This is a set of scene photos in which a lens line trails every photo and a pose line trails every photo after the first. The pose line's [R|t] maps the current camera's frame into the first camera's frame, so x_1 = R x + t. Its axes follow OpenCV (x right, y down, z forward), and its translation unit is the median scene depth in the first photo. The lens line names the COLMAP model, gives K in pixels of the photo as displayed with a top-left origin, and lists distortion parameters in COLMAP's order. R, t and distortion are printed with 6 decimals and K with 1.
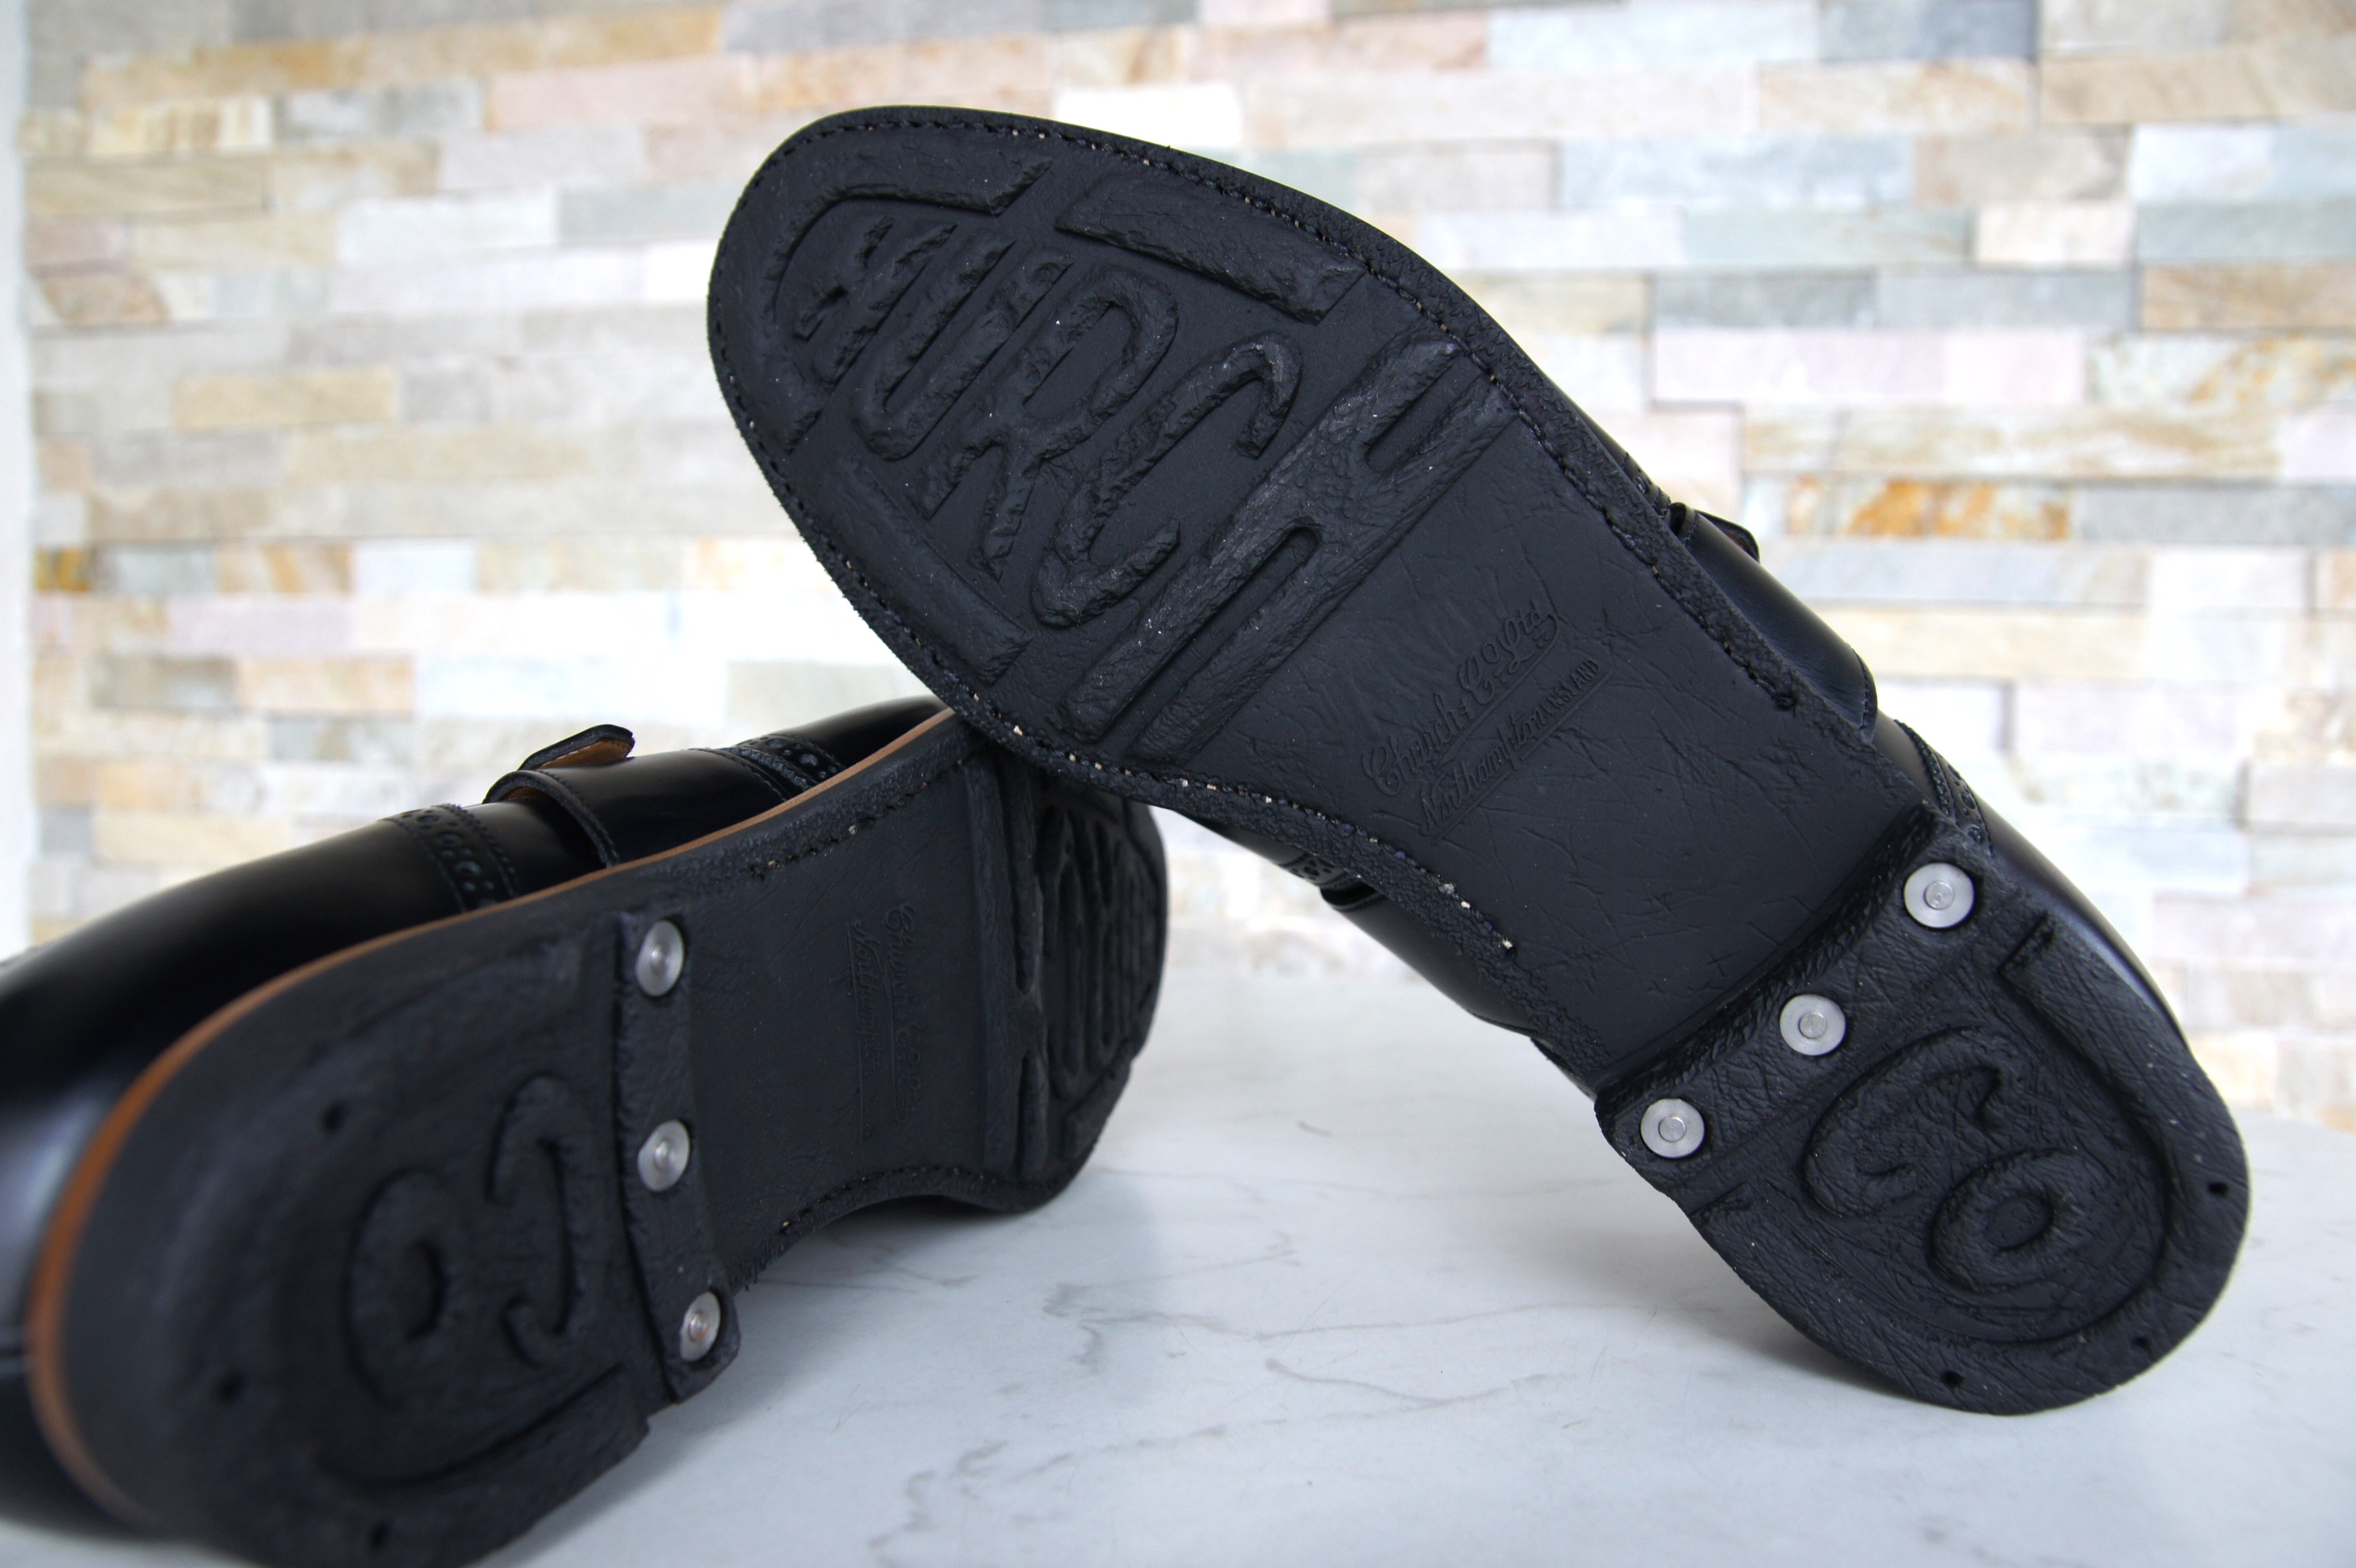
lens RADIAL K [[1721.9, 0, 1132.3], [0, 1721.9, 785.7], [0, 0, 1]] dist [-0.122229, 0.078573]
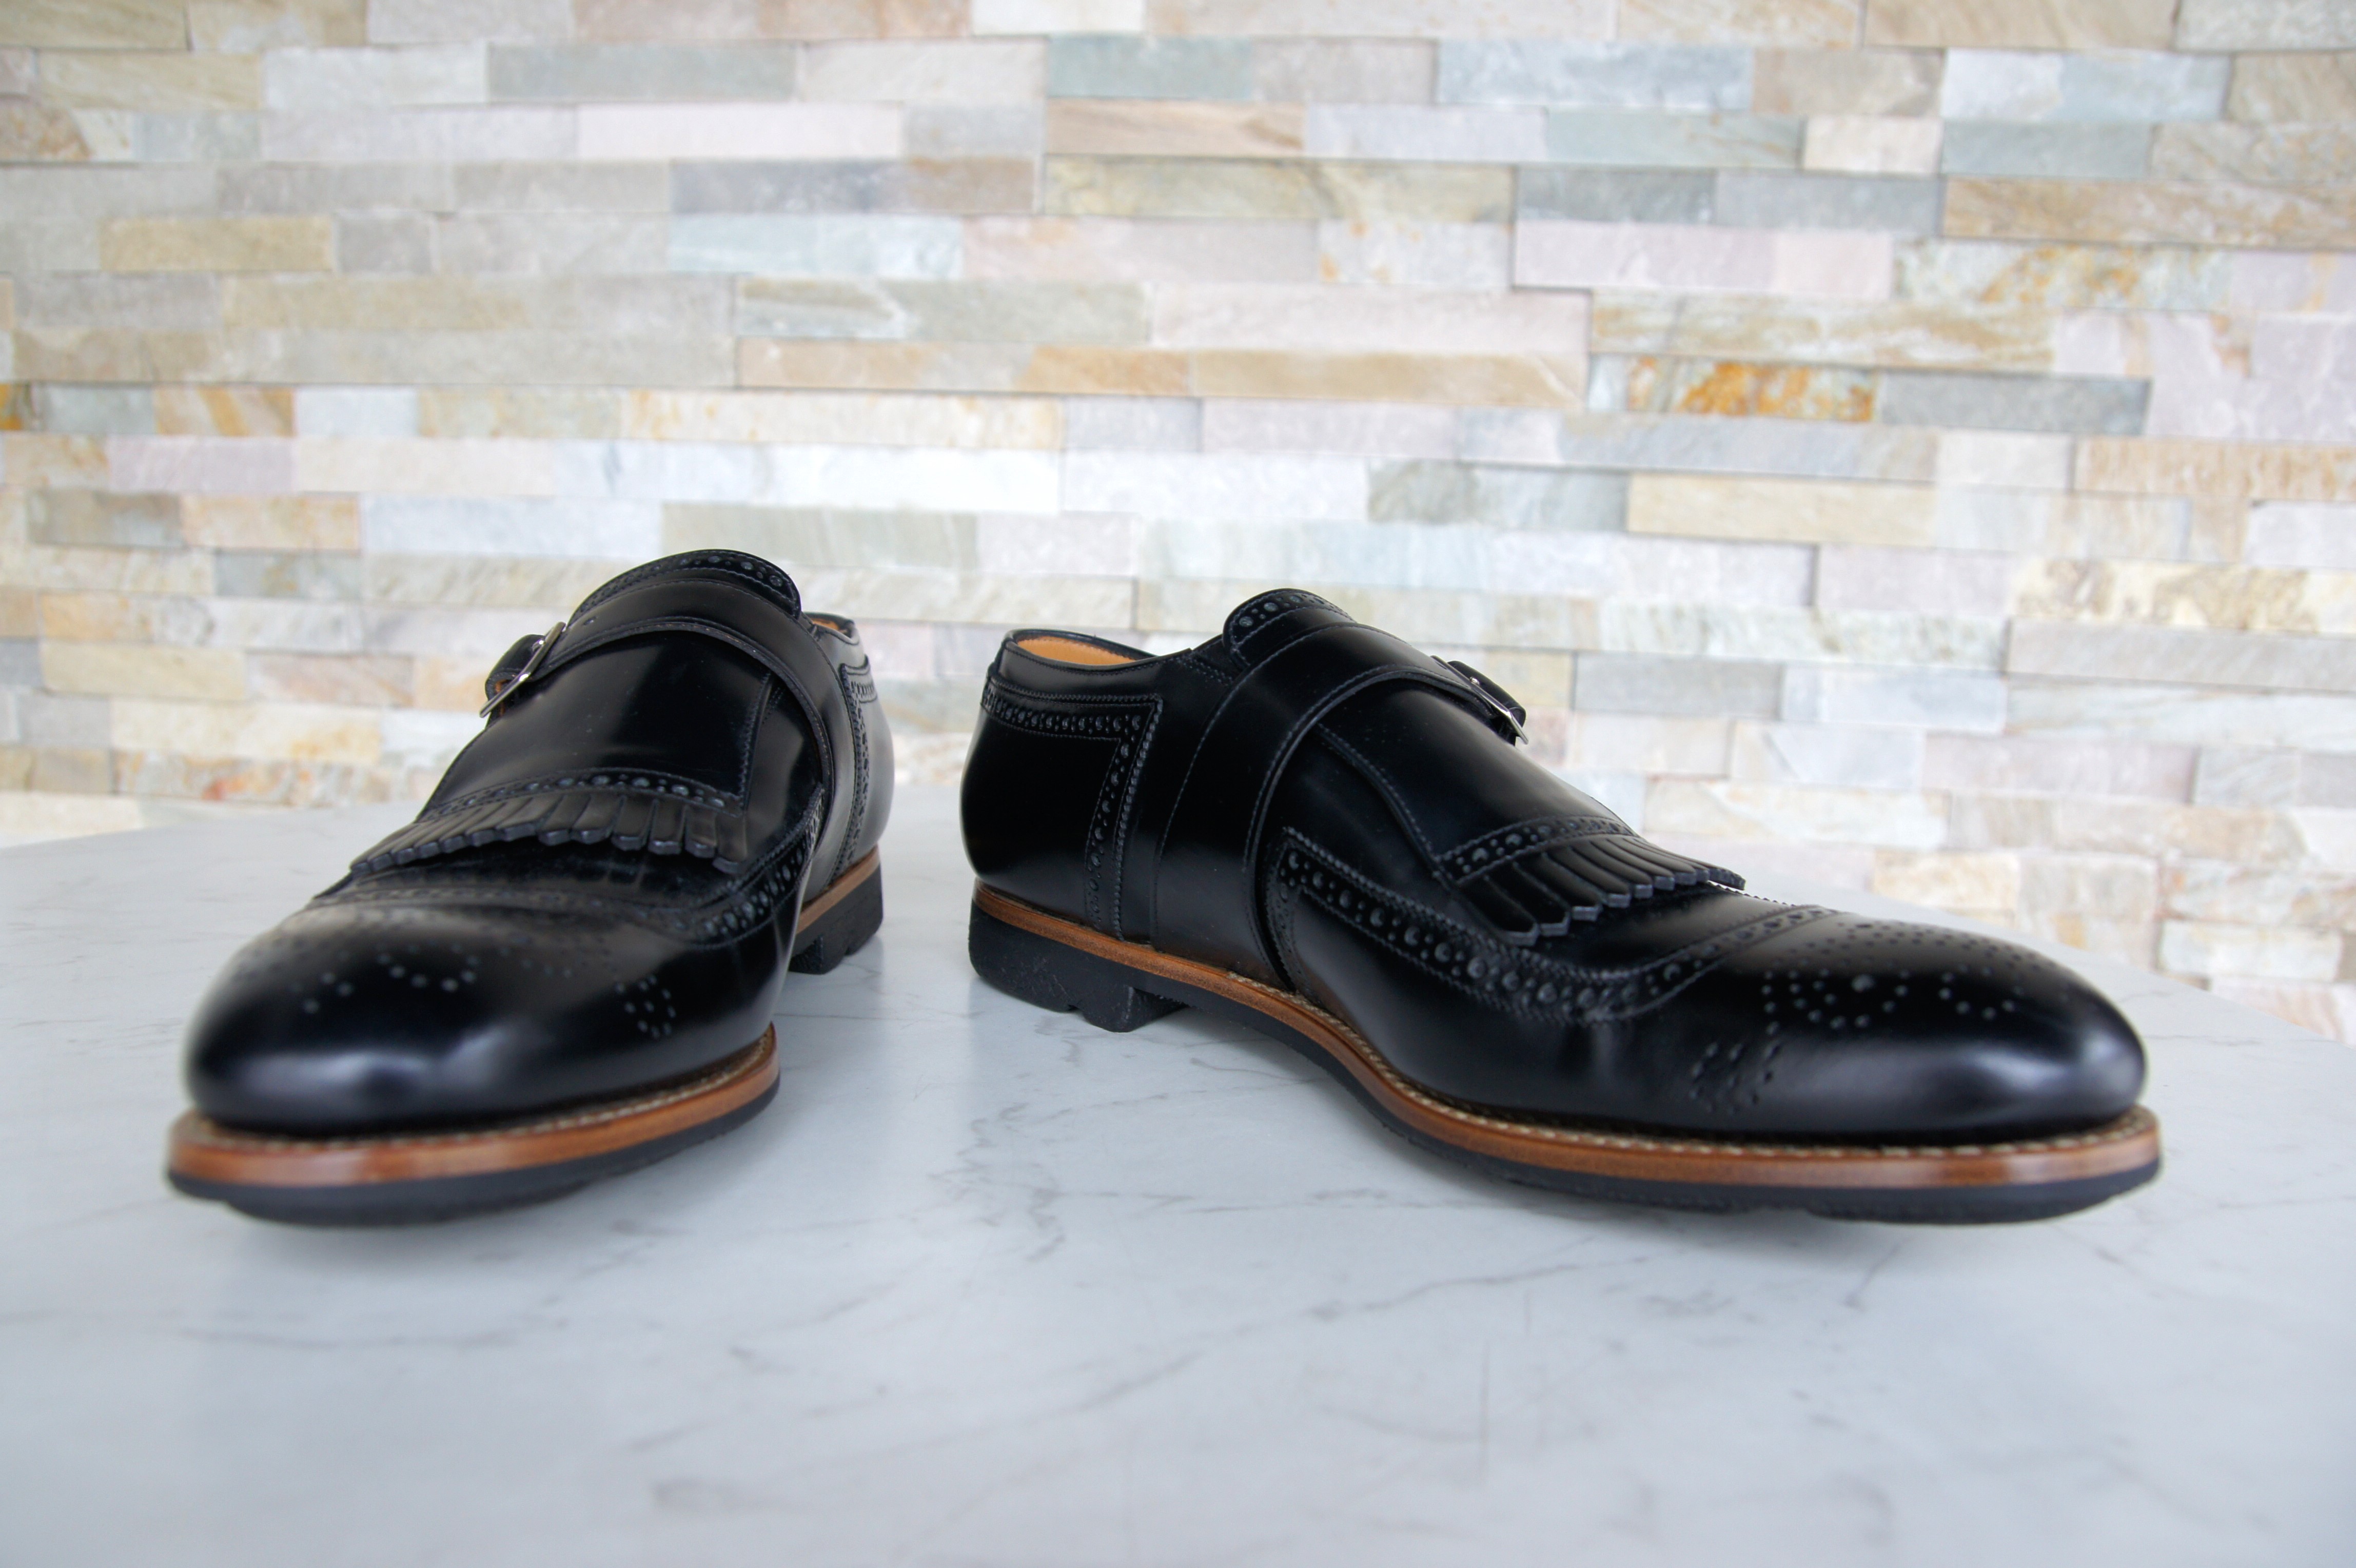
lens RADIAL K [[1721.9, 0, 1153.8], [0, 1721.9, 790.2], [0, 0, 1]] dist [-0.122229, 0.078573]
pose [[0.996534, 0.001714, 0.083171, -0.020307], [-0.010717, 0.994103, 0.107912, -0.015340], [-0.082495, -0.108429, 0.990675, -0.119778]]
